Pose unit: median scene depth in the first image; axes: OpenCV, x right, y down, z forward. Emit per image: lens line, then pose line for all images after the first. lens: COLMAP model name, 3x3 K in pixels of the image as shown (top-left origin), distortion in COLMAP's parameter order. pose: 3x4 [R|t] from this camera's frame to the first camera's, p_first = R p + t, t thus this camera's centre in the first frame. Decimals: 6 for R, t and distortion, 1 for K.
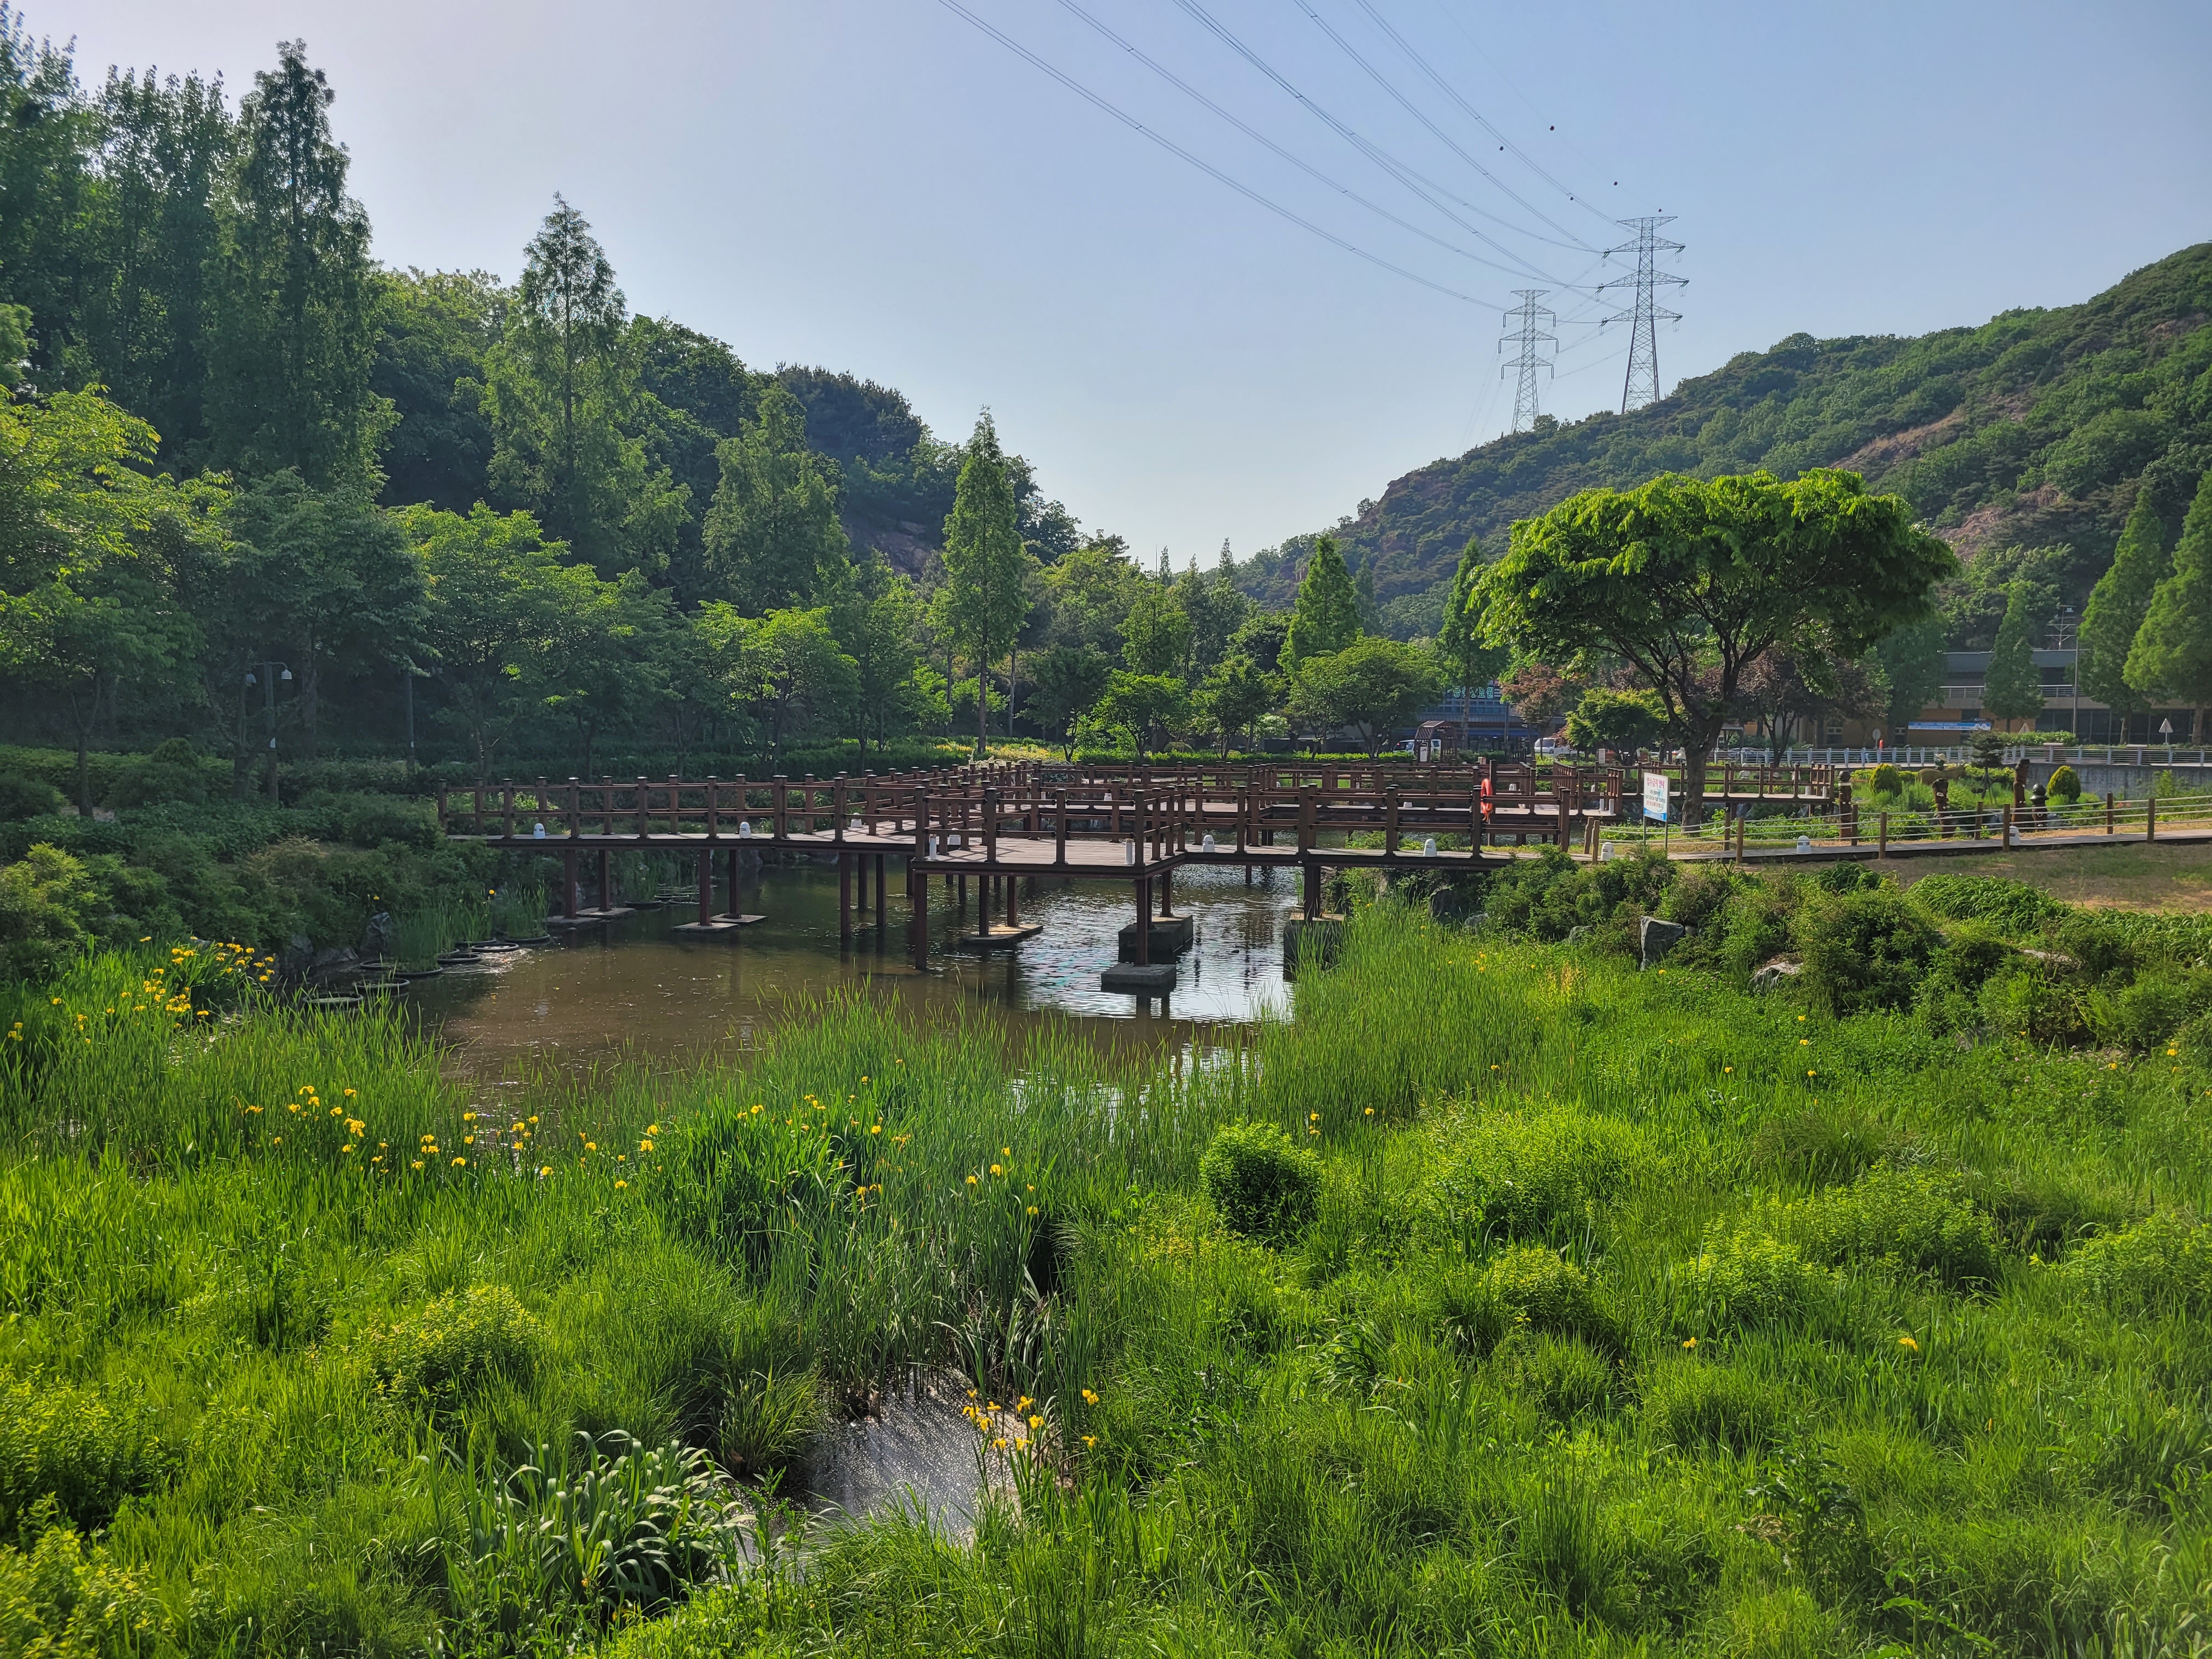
lens RADIAL K [[1625.6, 0, 1105.1], [0, 1625.6, 841.5], [0, 0, 1]] dist [0.027956, -0.027635]
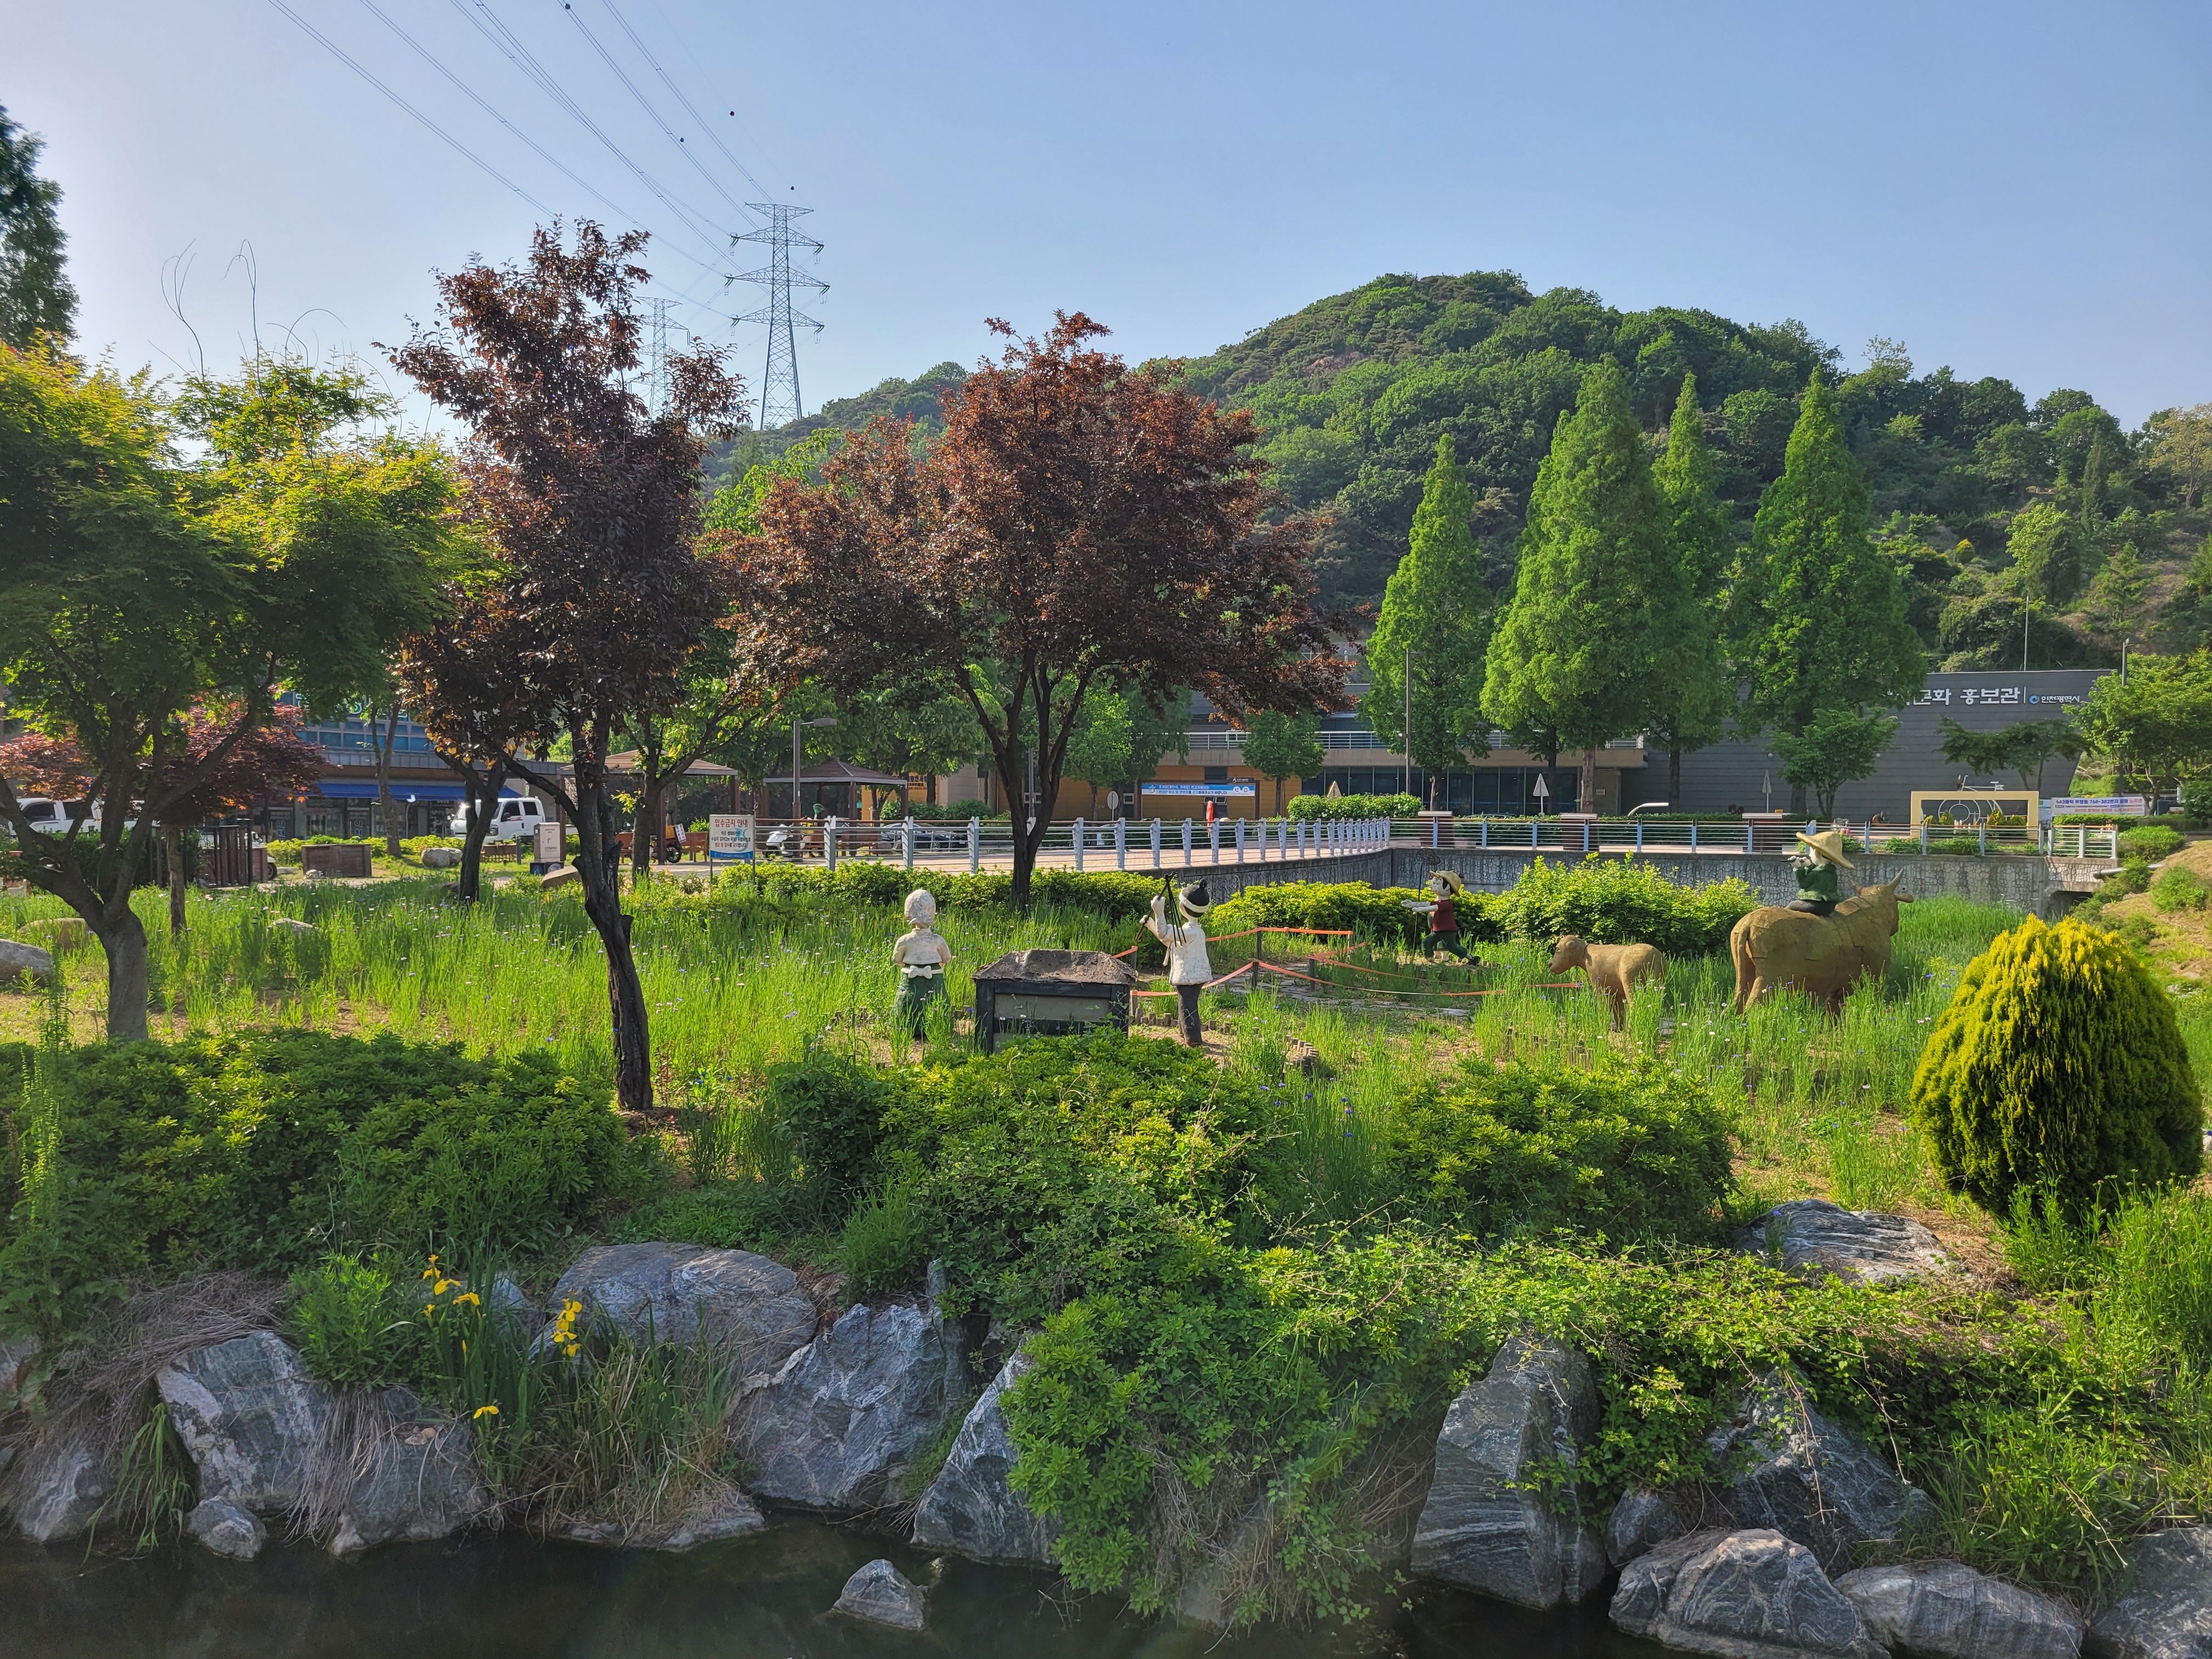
lens RADIAL K [[1625.6, 0, 1099.4], [0, 1625.6, 832.2], [0, 0, 1]] dist [0.027956, -0.027635]
pose [[0.881765, -0.008047, 0.471620, 0.098552], [0.033049, 0.998451, -0.044753, -0.014587], [-0.470530, 0.055048, 0.880665, 0.253249]]
